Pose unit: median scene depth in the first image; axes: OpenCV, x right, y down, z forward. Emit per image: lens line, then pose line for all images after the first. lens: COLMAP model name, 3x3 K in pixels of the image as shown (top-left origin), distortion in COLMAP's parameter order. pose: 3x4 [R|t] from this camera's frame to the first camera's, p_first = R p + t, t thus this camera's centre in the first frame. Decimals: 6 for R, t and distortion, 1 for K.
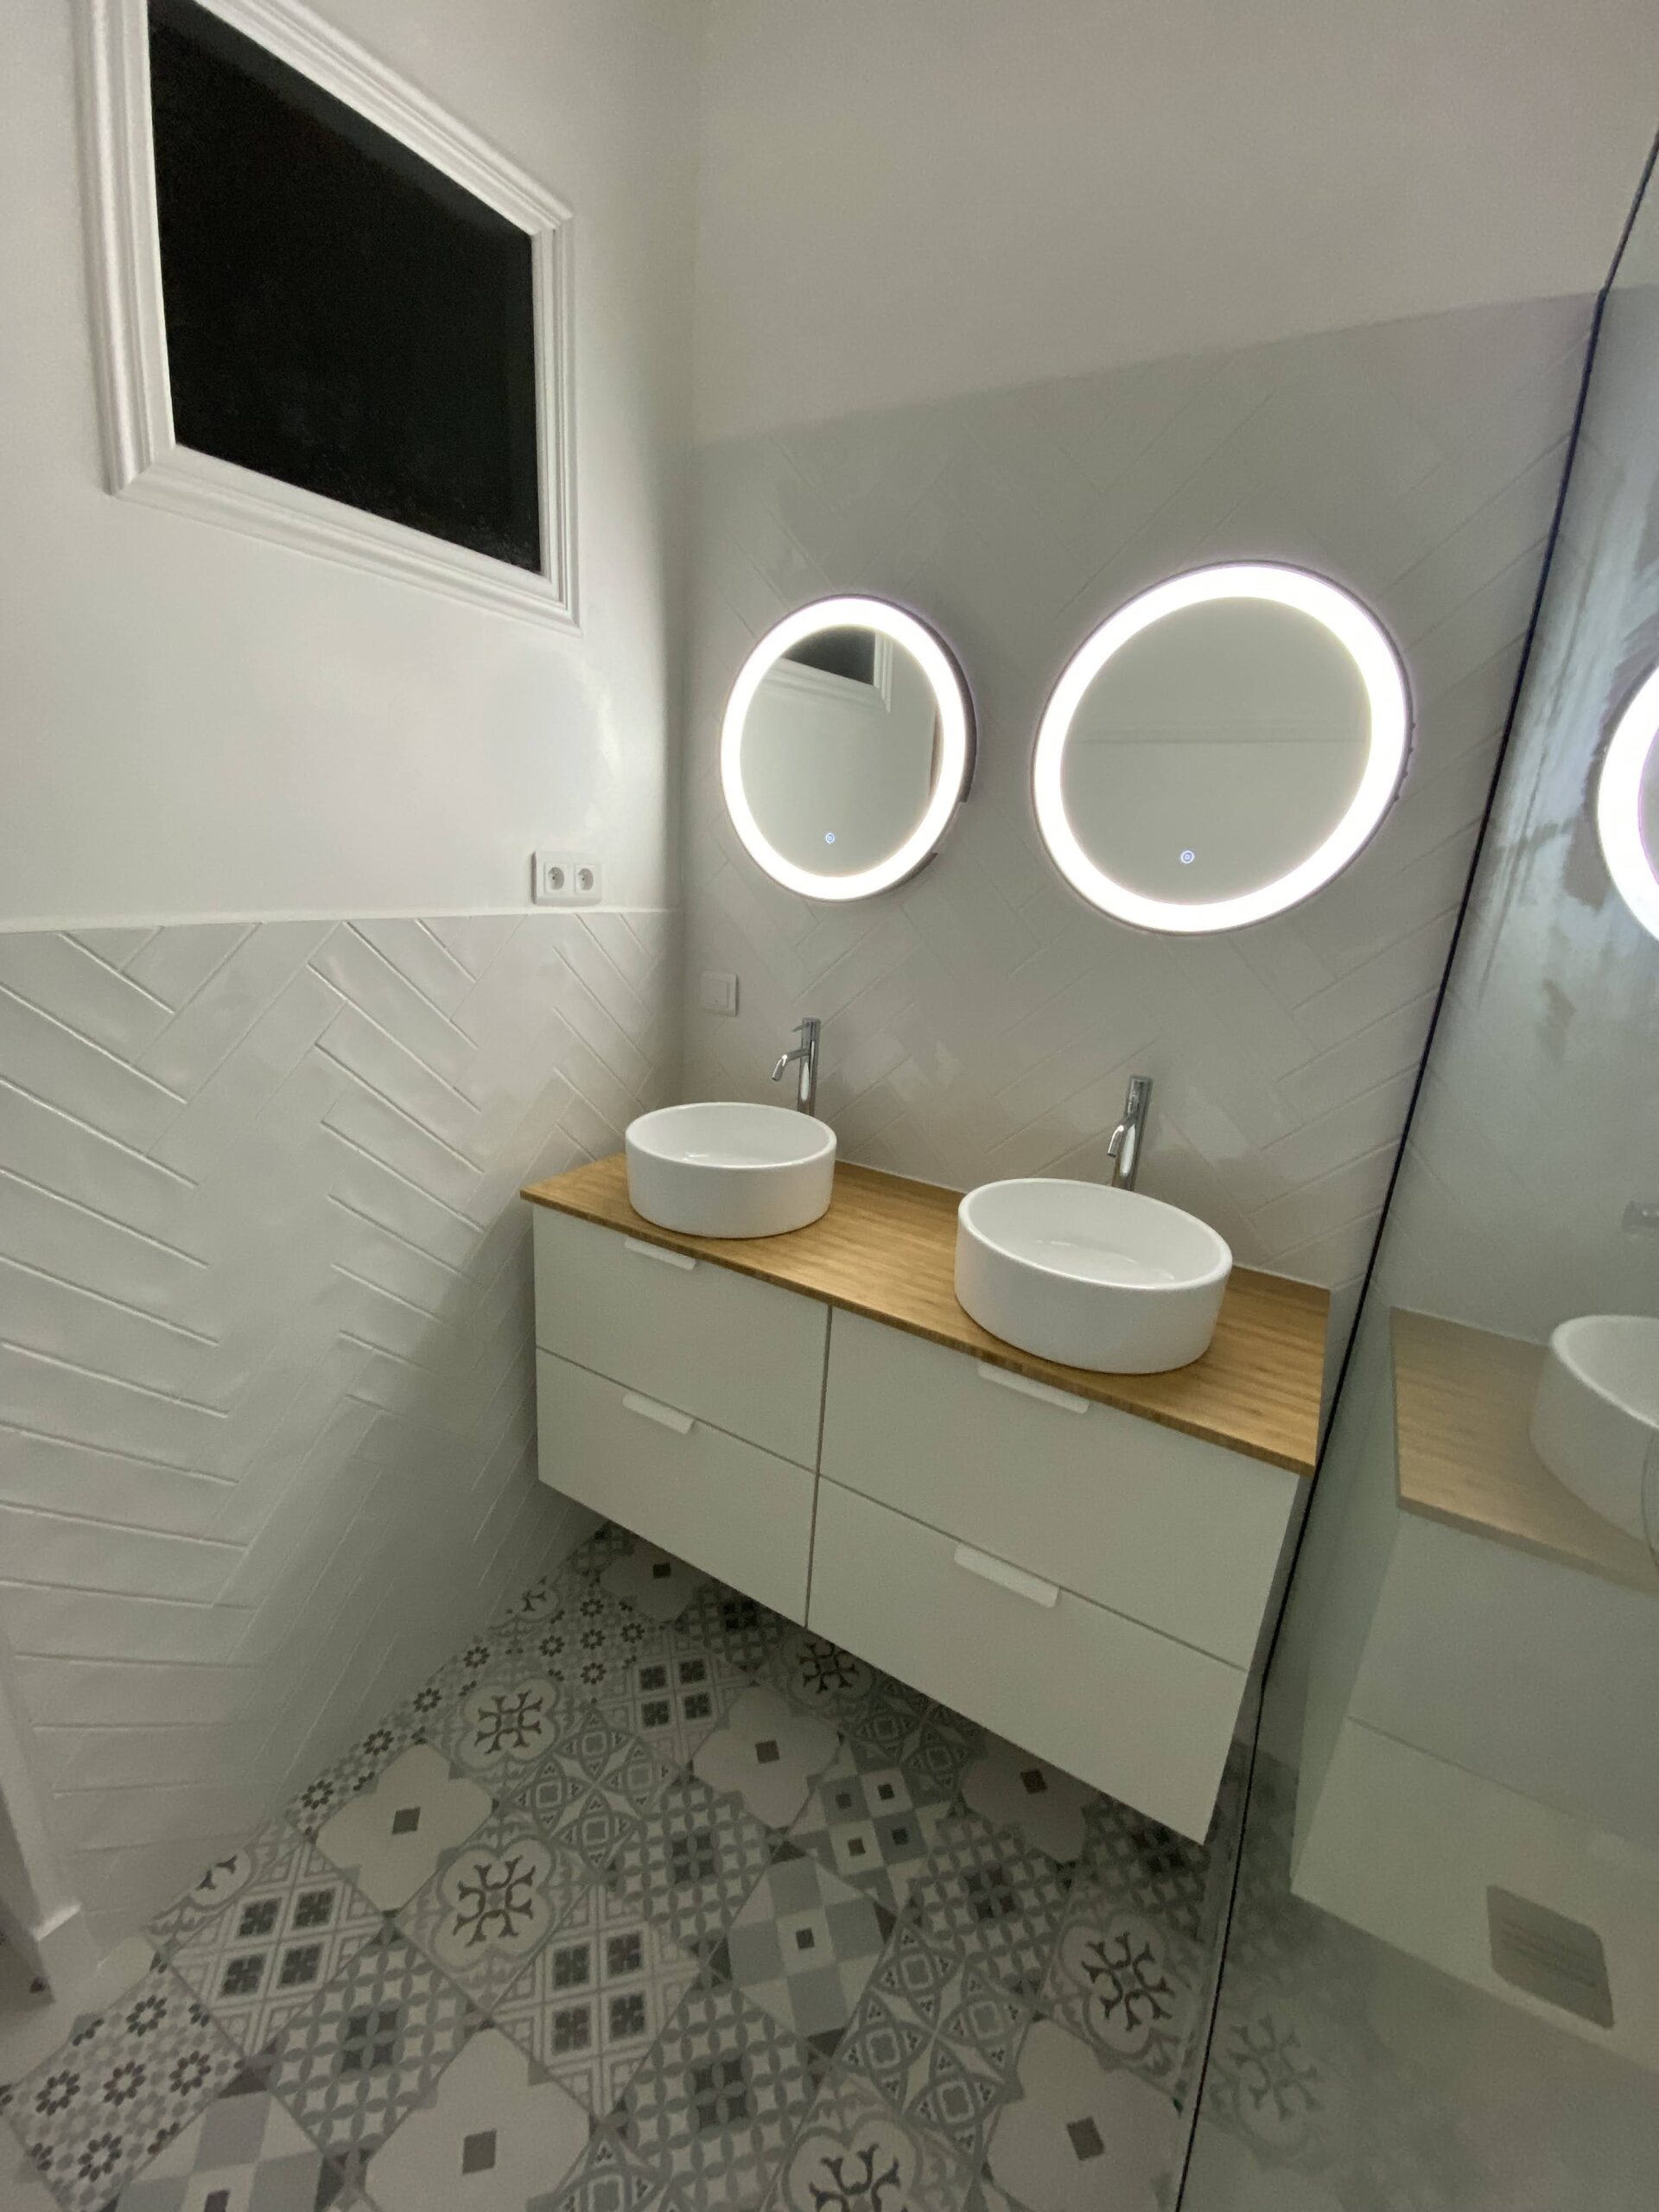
lens RADIAL K [[886.6, 0, 830.0], [0, 886.6, 1088.1], [0, 0, 1]] dist [-0.002776, -0.011843]
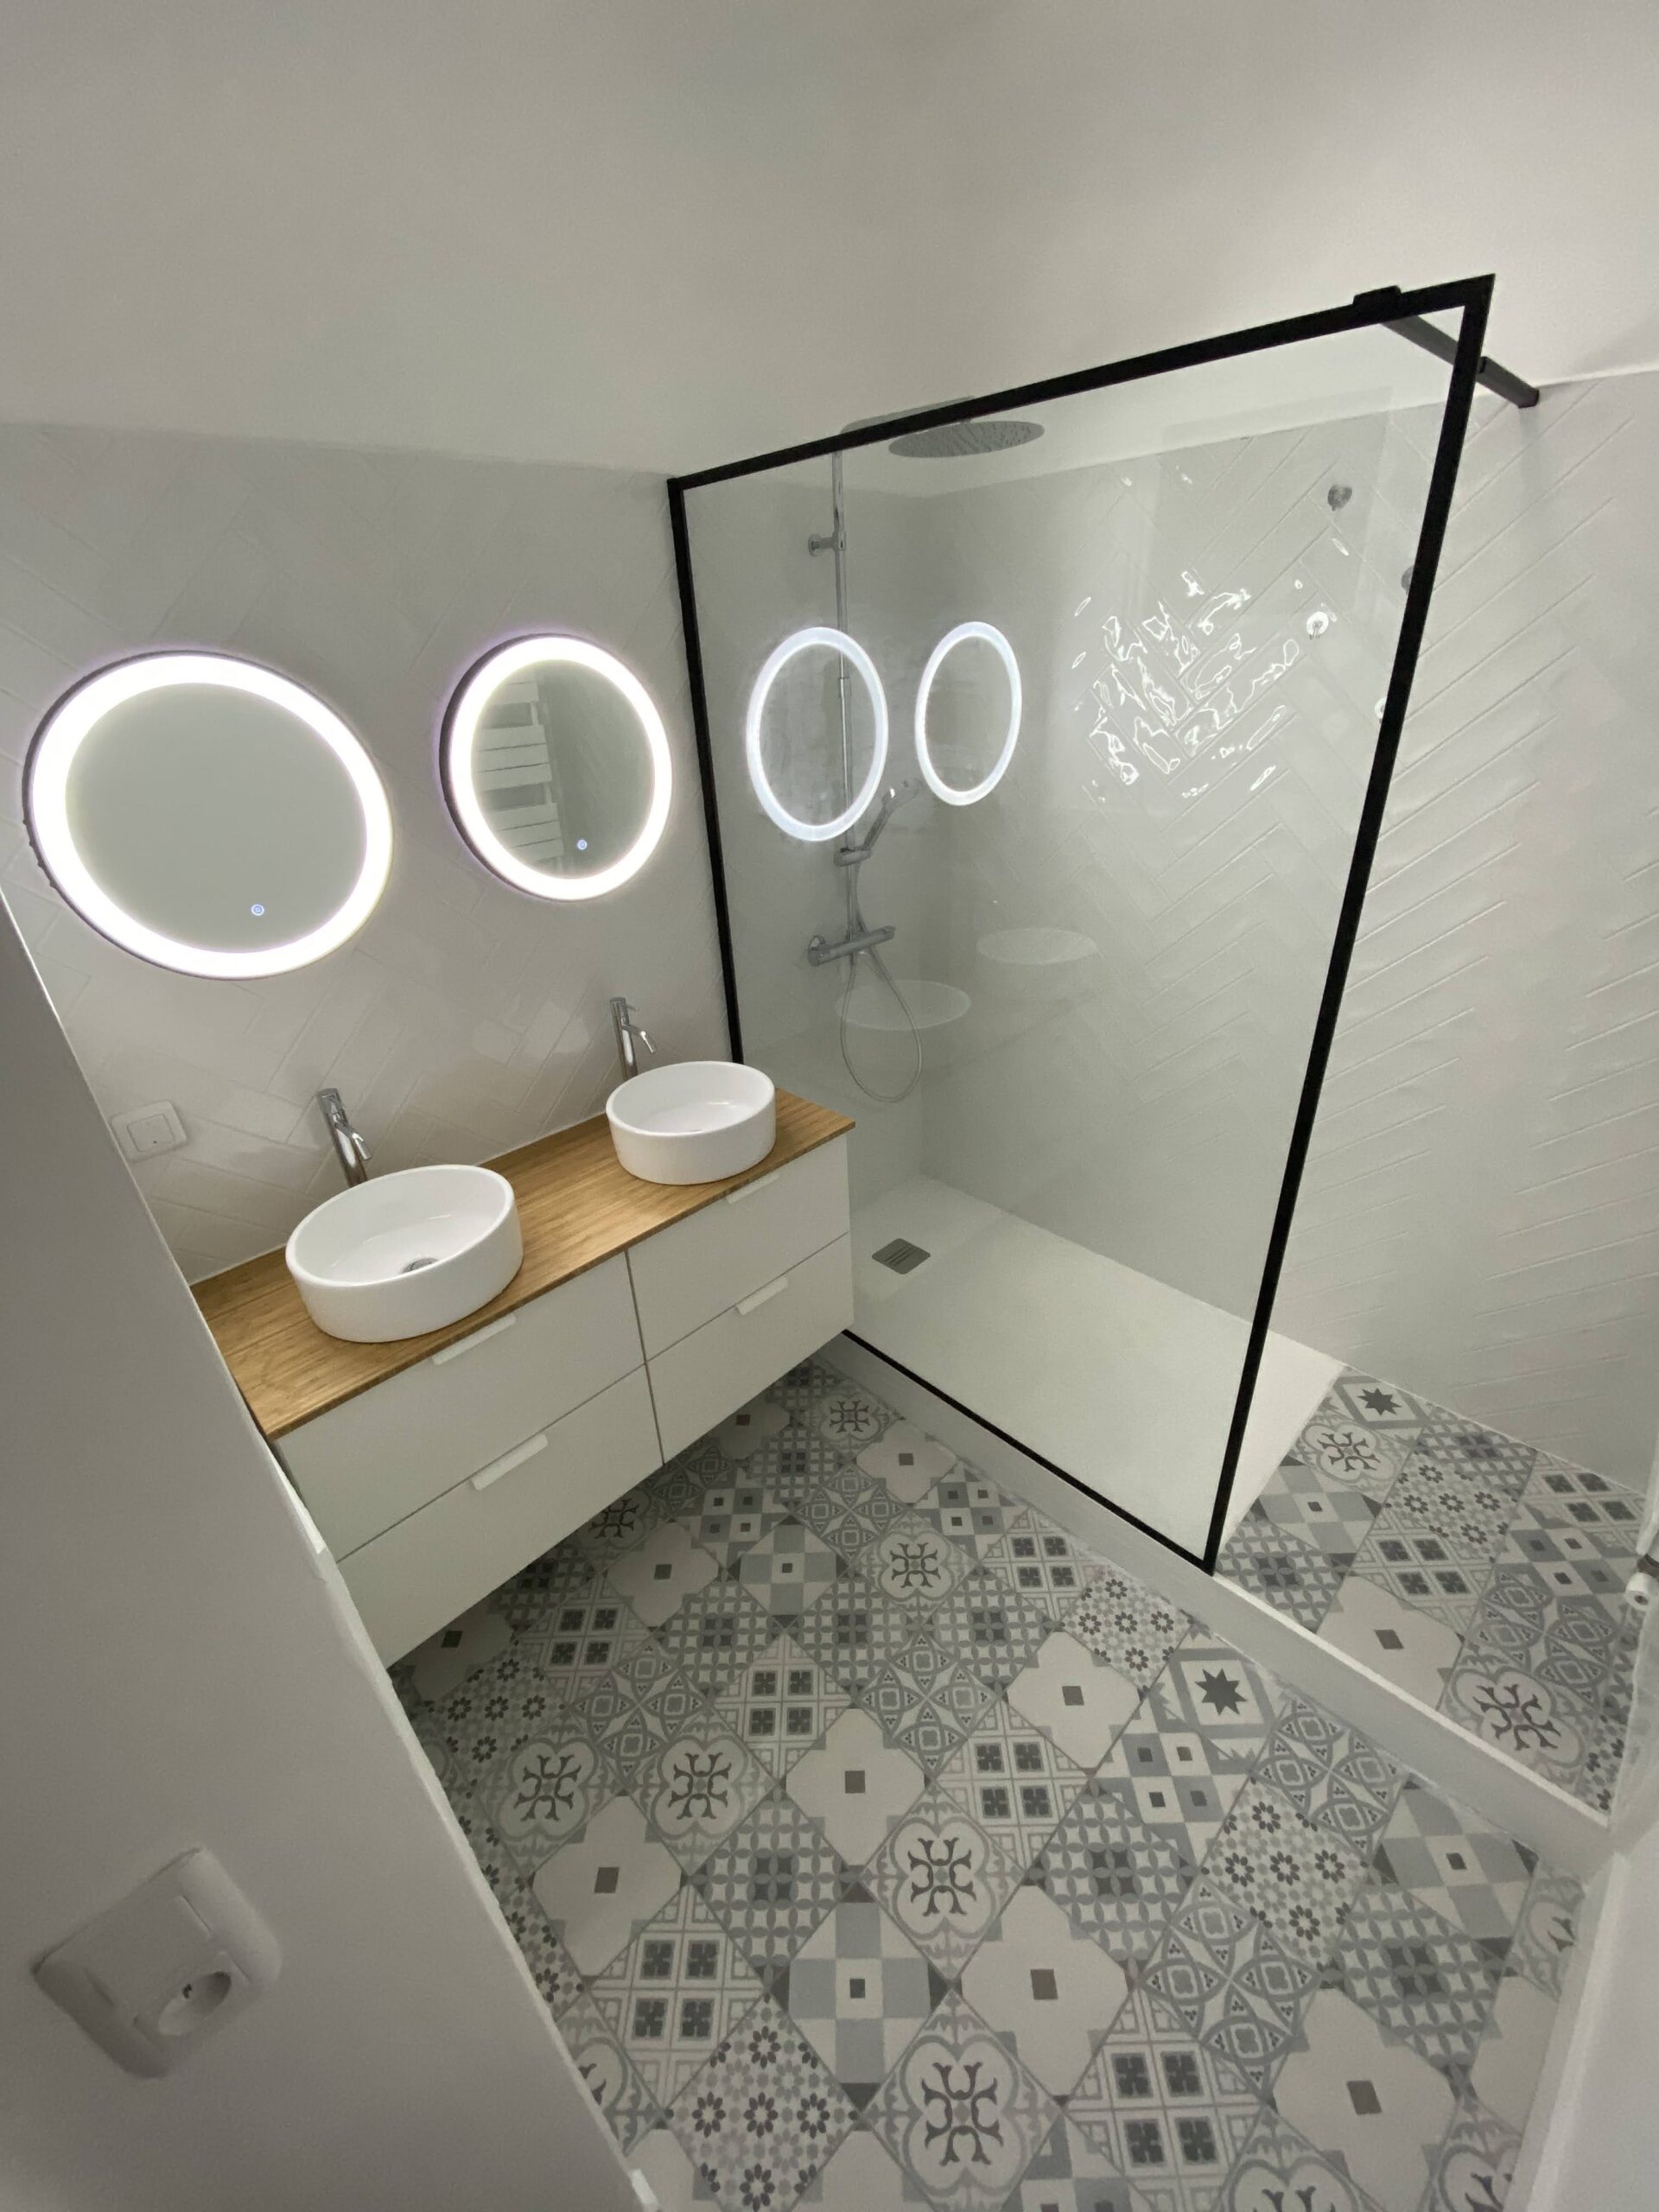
lens RADIAL K [[886.6, 0, 826.7], [0, 886.6, 1099.6], [0, 0, 1]] dist [-0.002776, -0.011843]
pose [[0.251943, -0.514145, 0.819865, -0.879903], [0.316793, 0.844333, 0.432139, -0.410570], [-0.914422, 0.150854, 0.375601, 0.201060]]
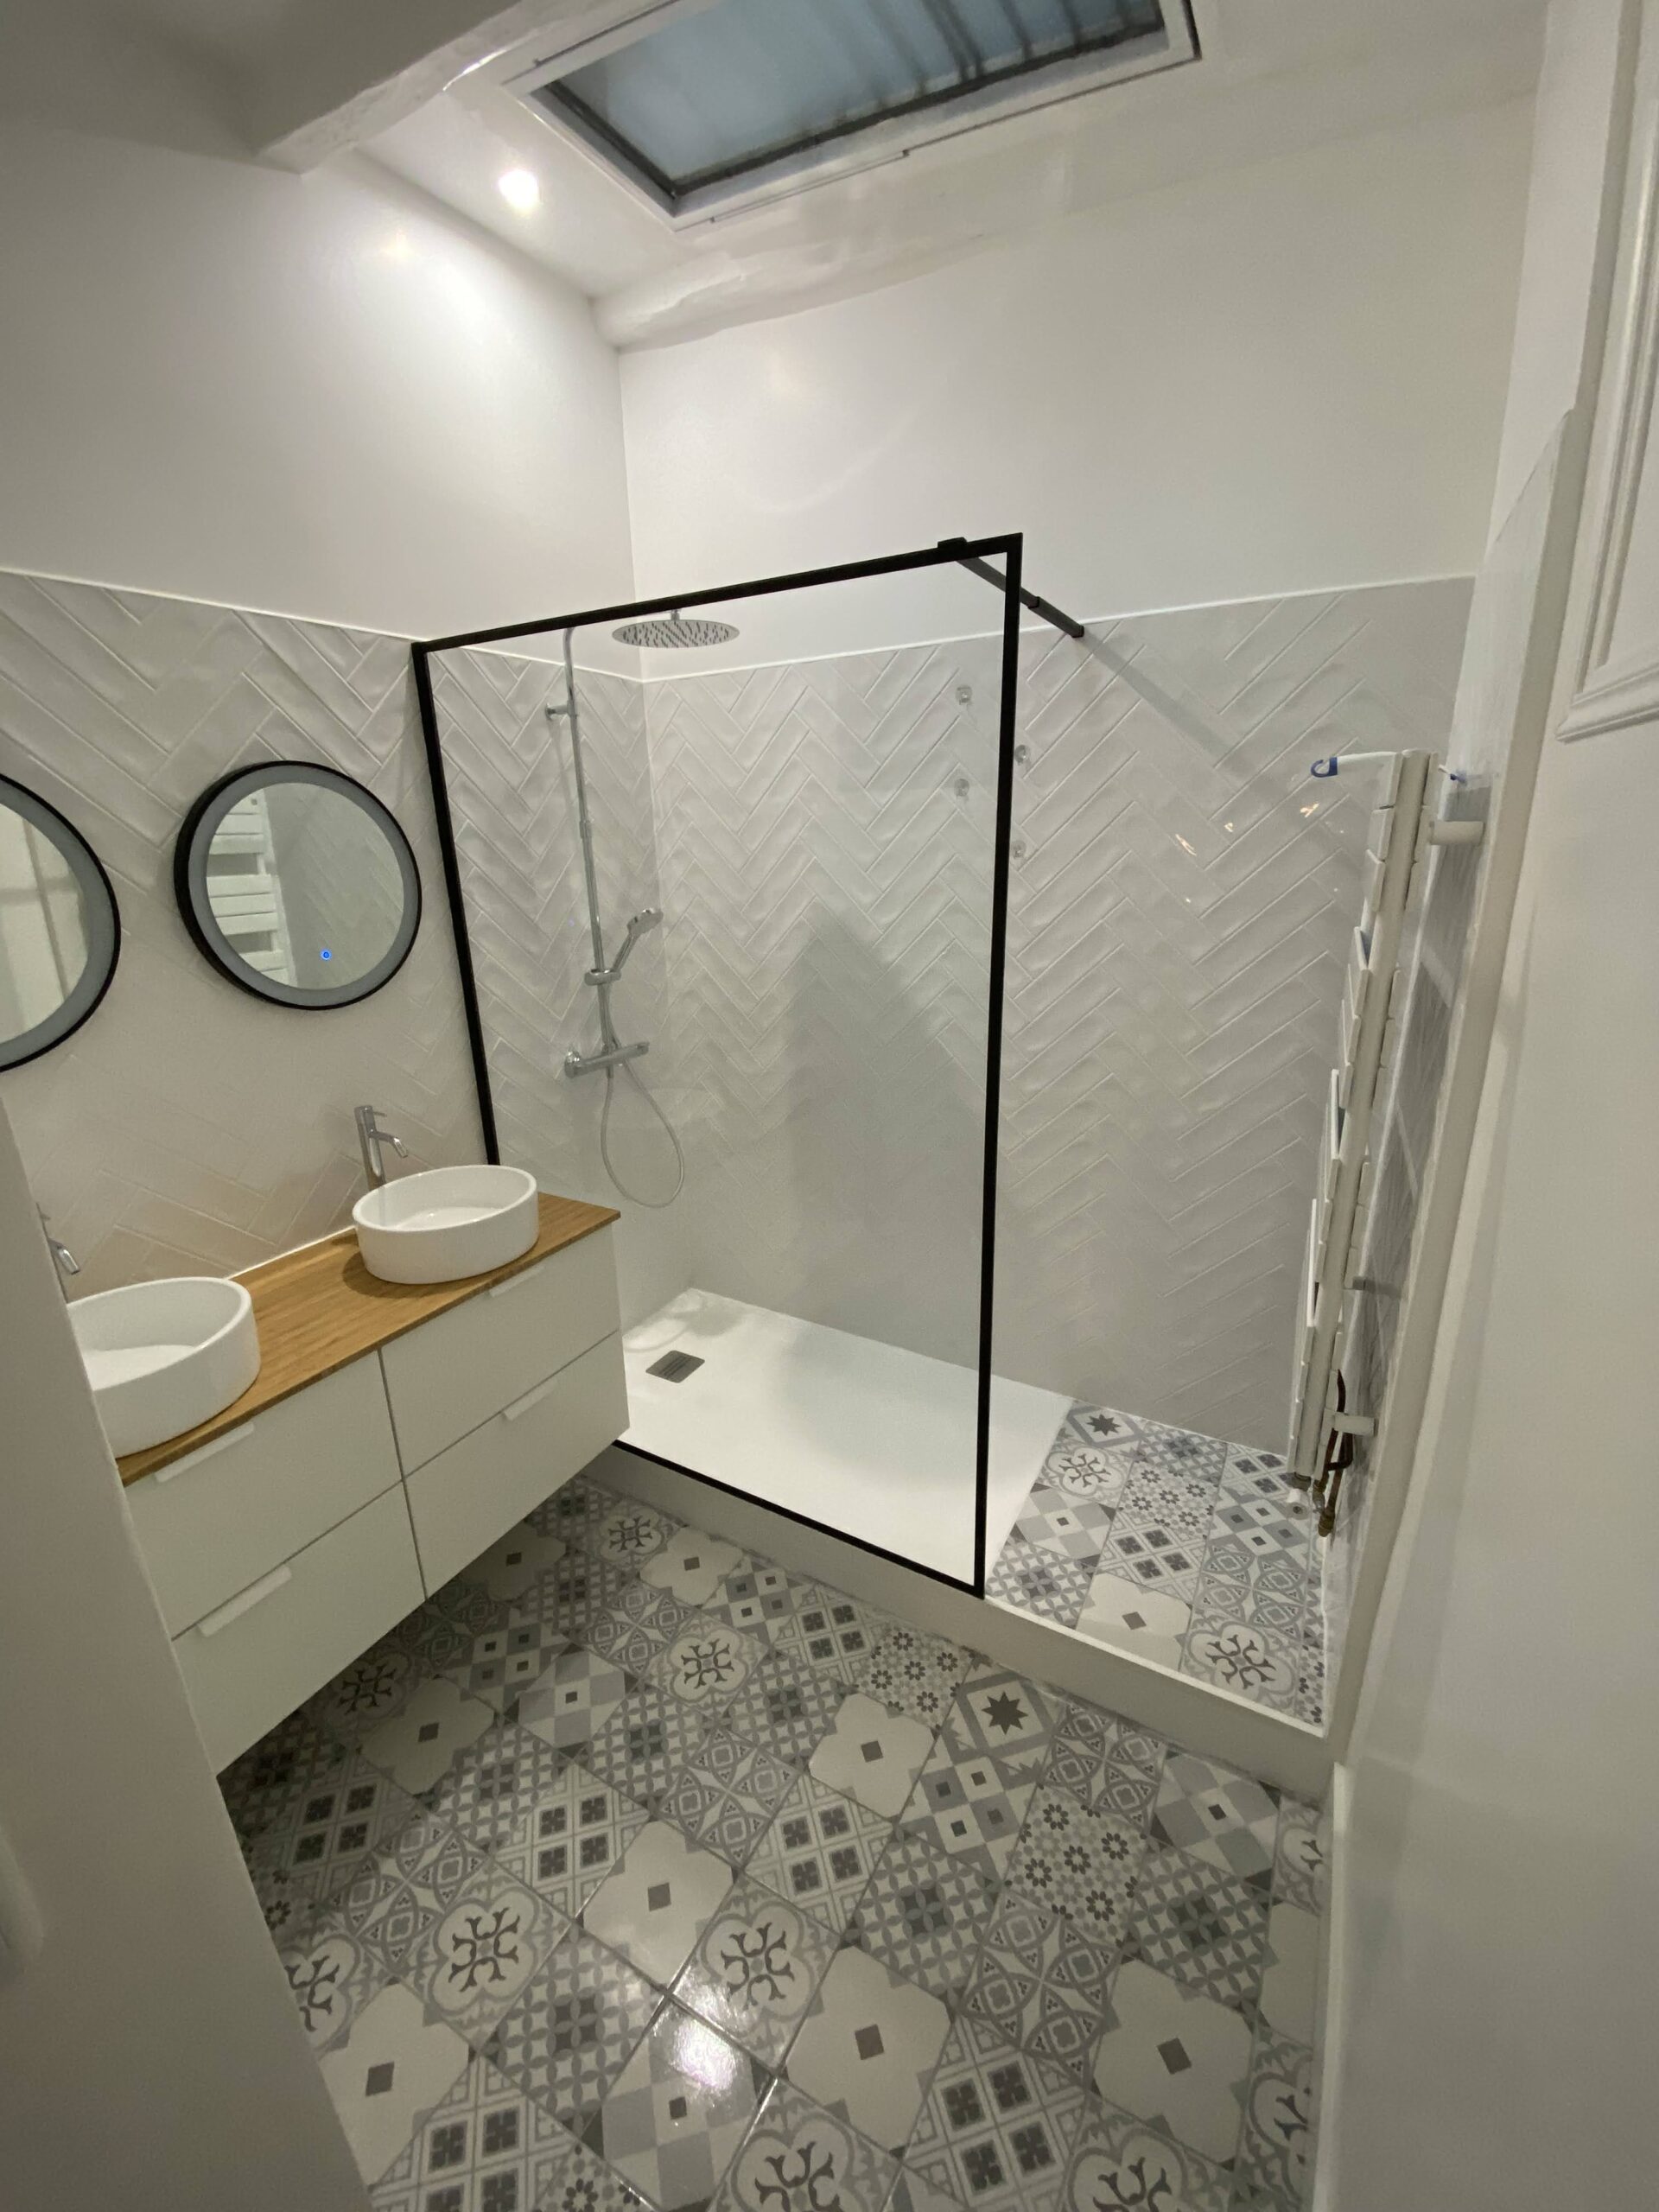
lens RADIAL K [[886.6, 0, 834.0], [0, 886.6, 1104.8], [0, 0, 1]] dist [-0.002776, -0.011843]
pose [[-0.021525, -0.360638, 0.932457, -1.061189], [0.277054, 0.893994, 0.352158, -0.327892], [-0.960613, 0.265921, 0.080673, 0.180767]]
